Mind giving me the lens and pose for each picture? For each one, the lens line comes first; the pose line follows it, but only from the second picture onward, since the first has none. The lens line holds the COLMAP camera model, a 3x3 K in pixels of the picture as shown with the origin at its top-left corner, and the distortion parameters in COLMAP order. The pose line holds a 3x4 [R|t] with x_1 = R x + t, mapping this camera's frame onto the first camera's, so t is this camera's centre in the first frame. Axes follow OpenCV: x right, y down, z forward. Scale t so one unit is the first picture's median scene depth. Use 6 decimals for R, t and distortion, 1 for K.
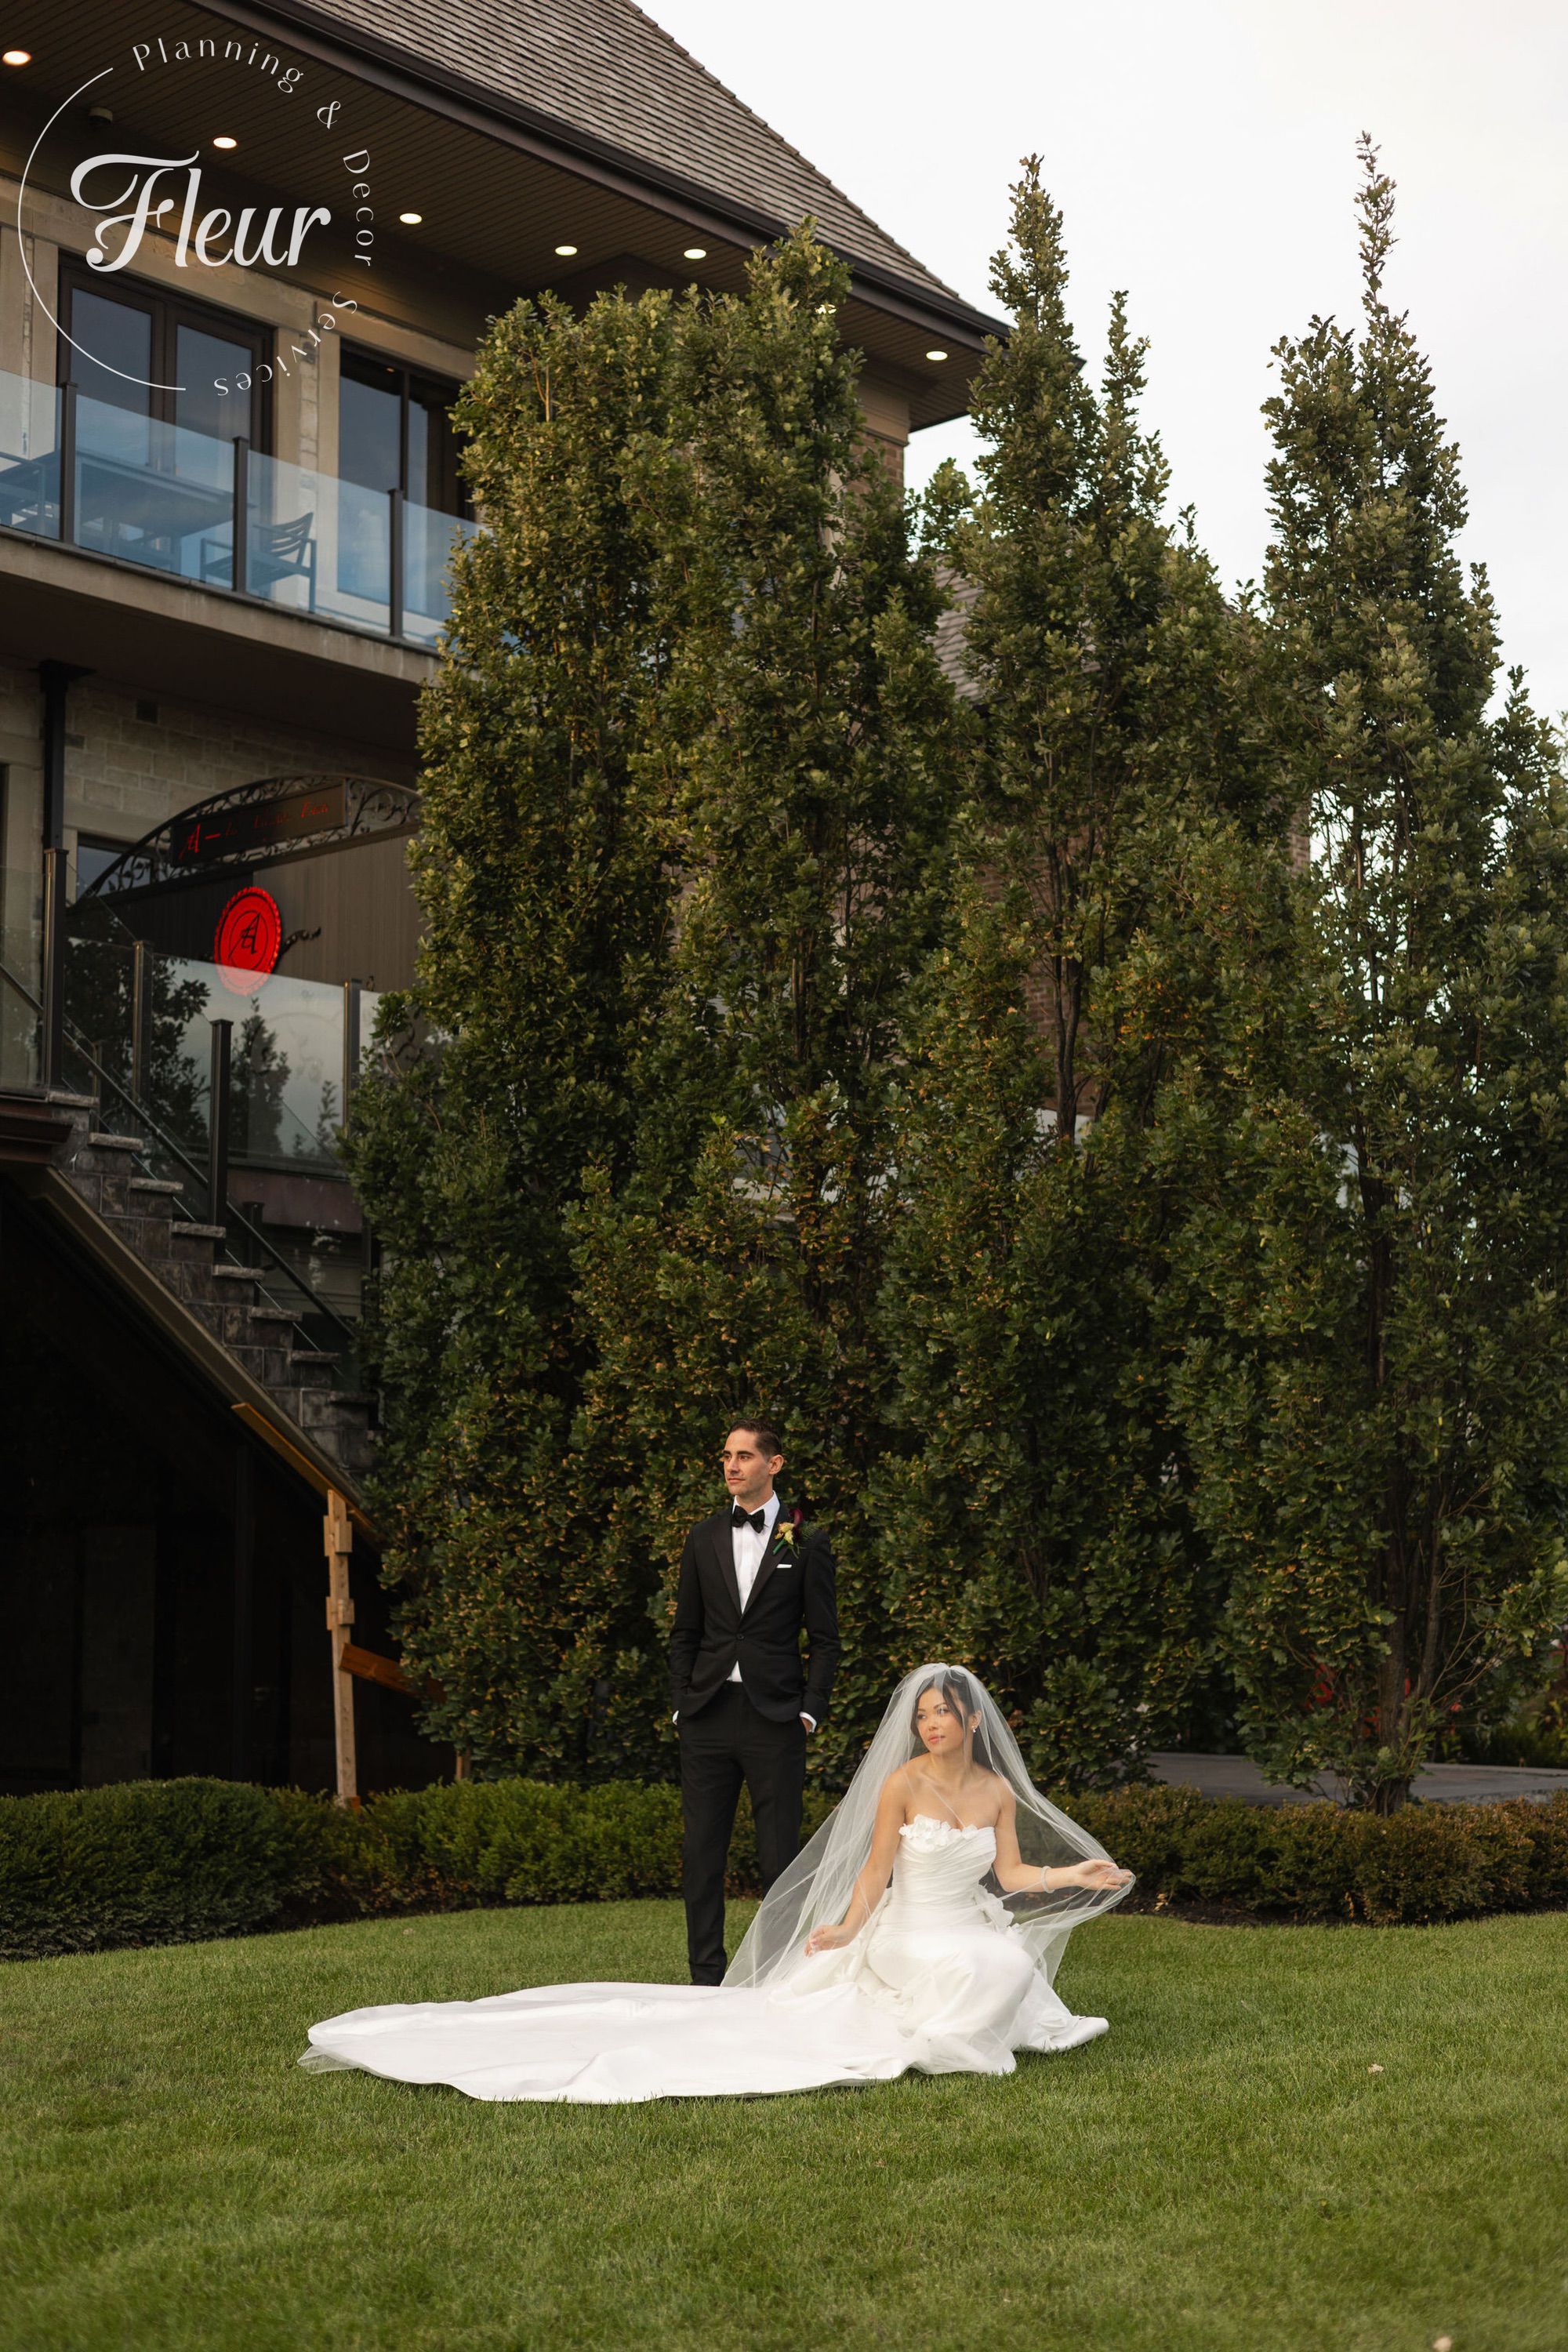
lens RADIAL K [[3280.8, 0, 784.0], [0, 3280.8, 1176.0], [0, 0, 1]] dist [-0.052118, 0.385189]
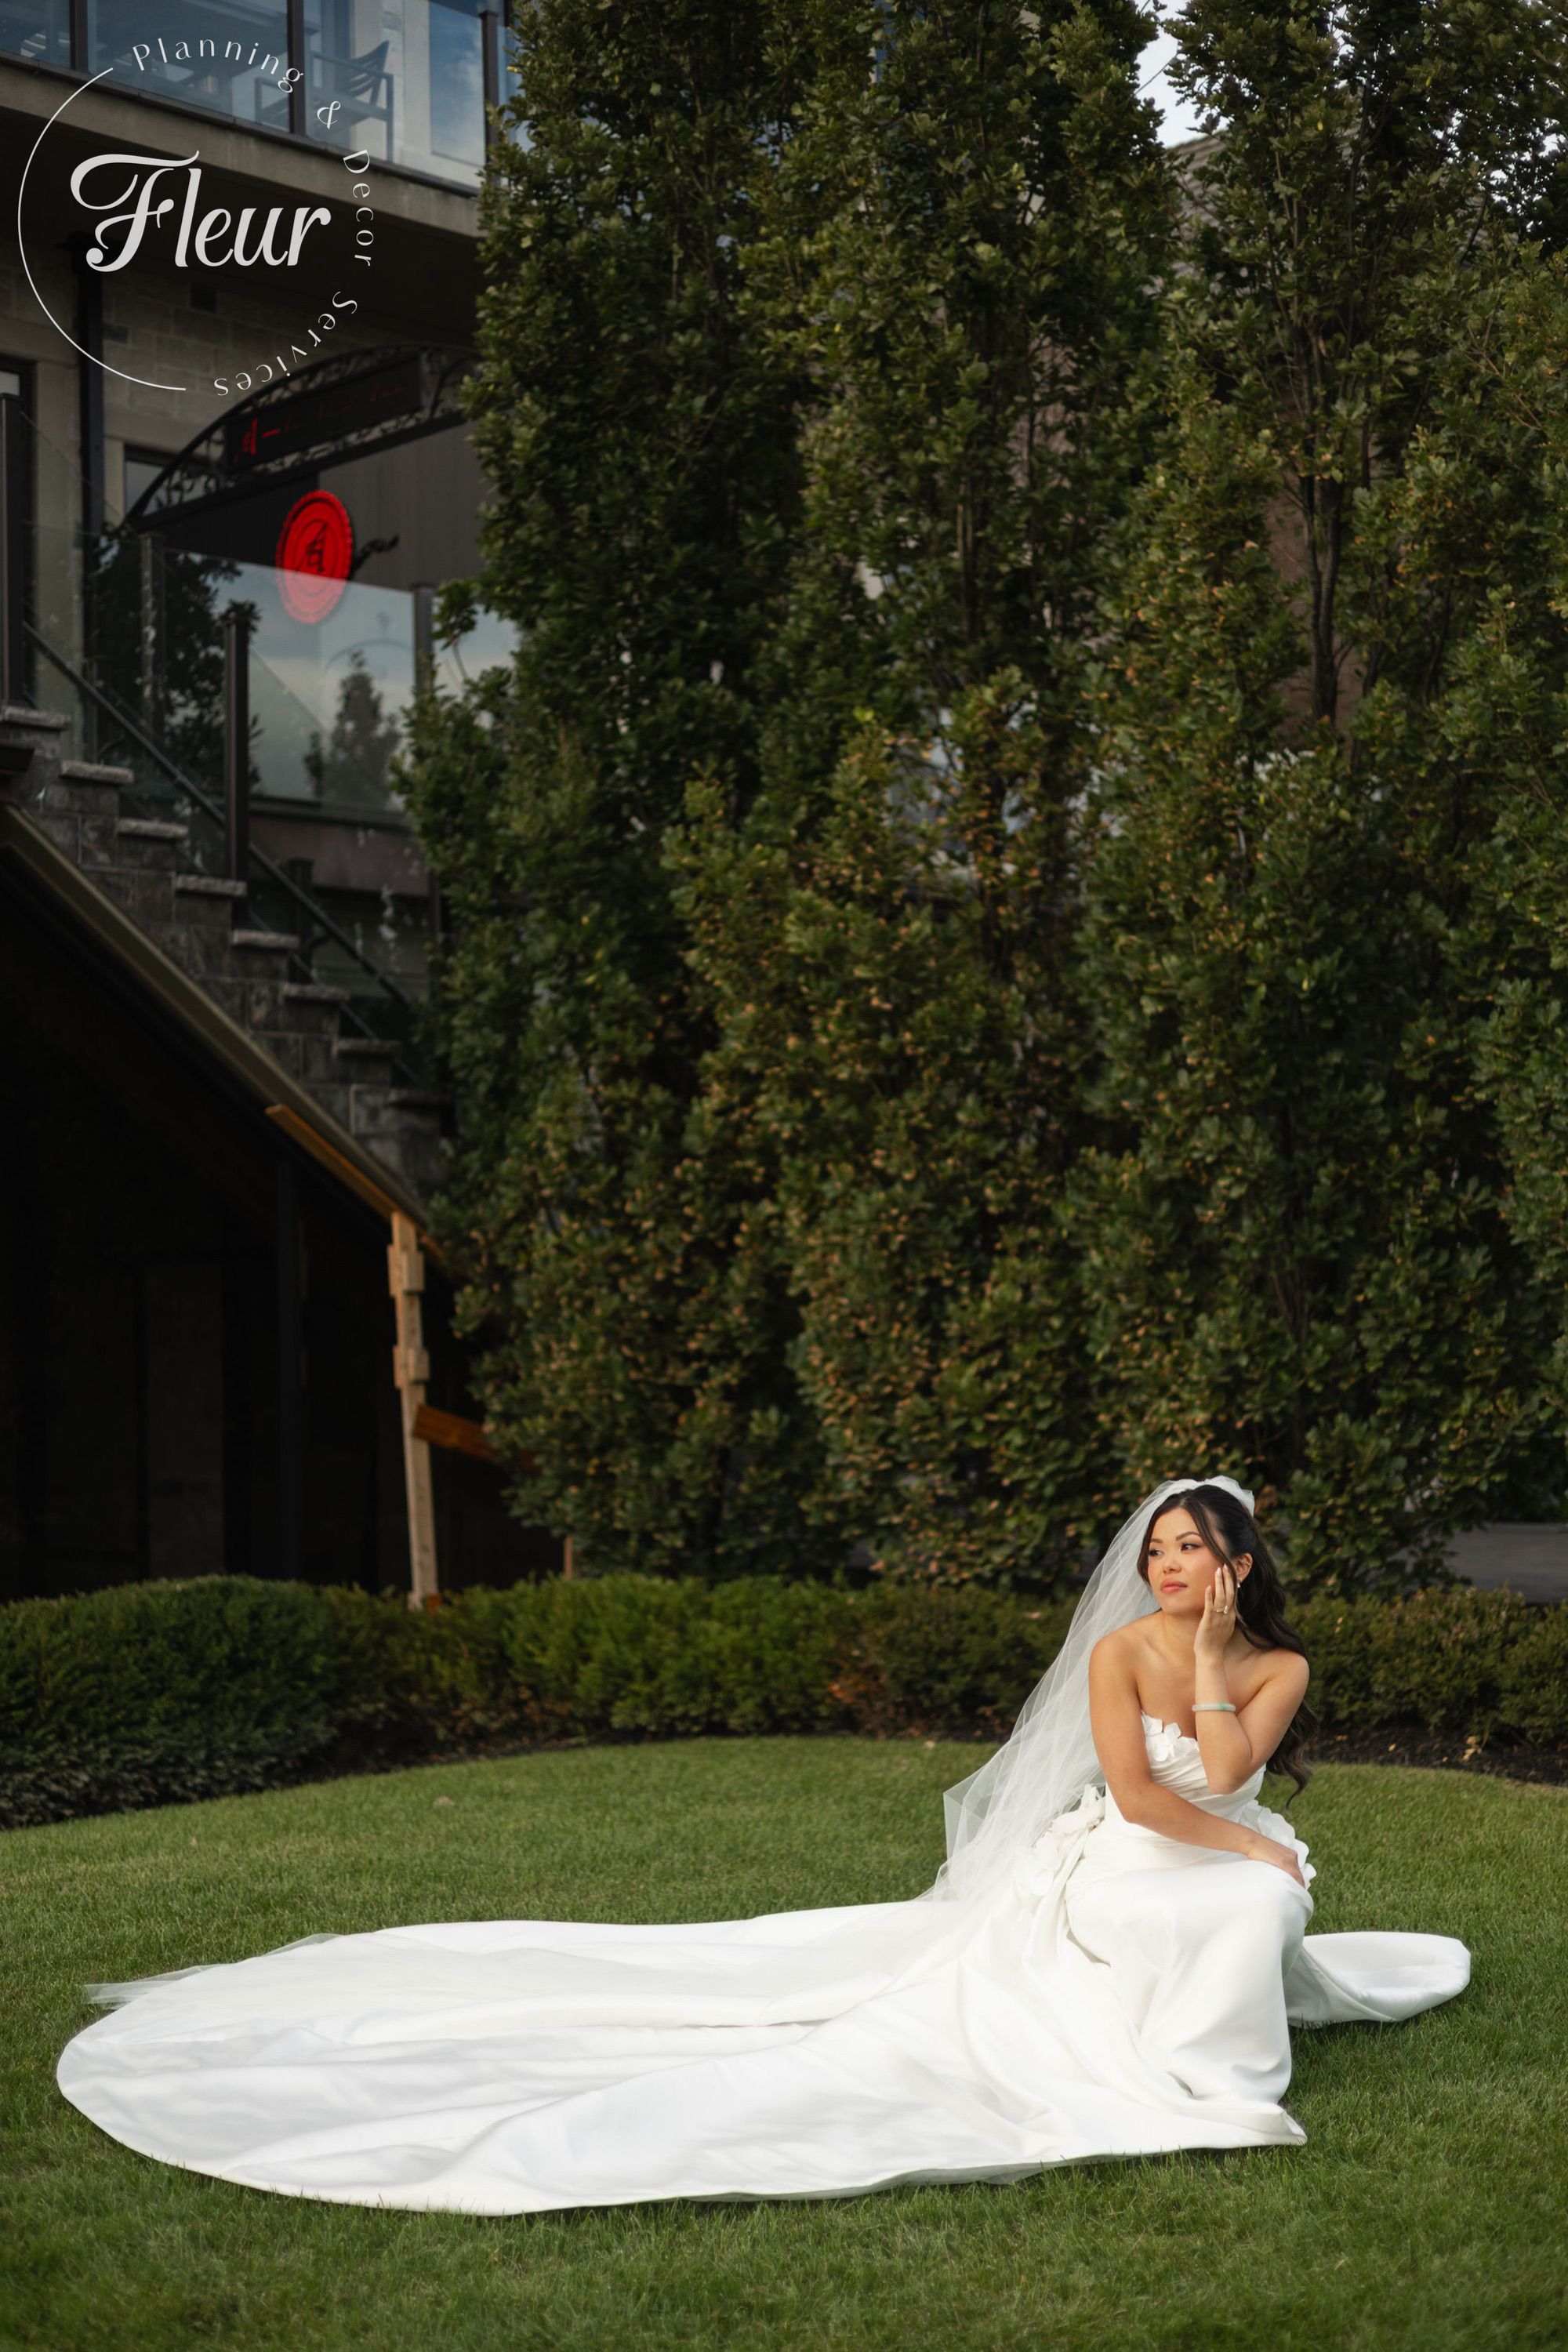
lens RADIAL K [[3280.8, 0, 784.0], [0, 3280.8, 1176.0], [0, 0, 1]] dist [-0.052118, 0.385189]
pose [[0.997338, -0.017339, -0.070830, 0.013648], [0.022975, 0.996566, 0.079549, 0.027754], [0.069207, -0.080964, 0.994311, 0.232974]]
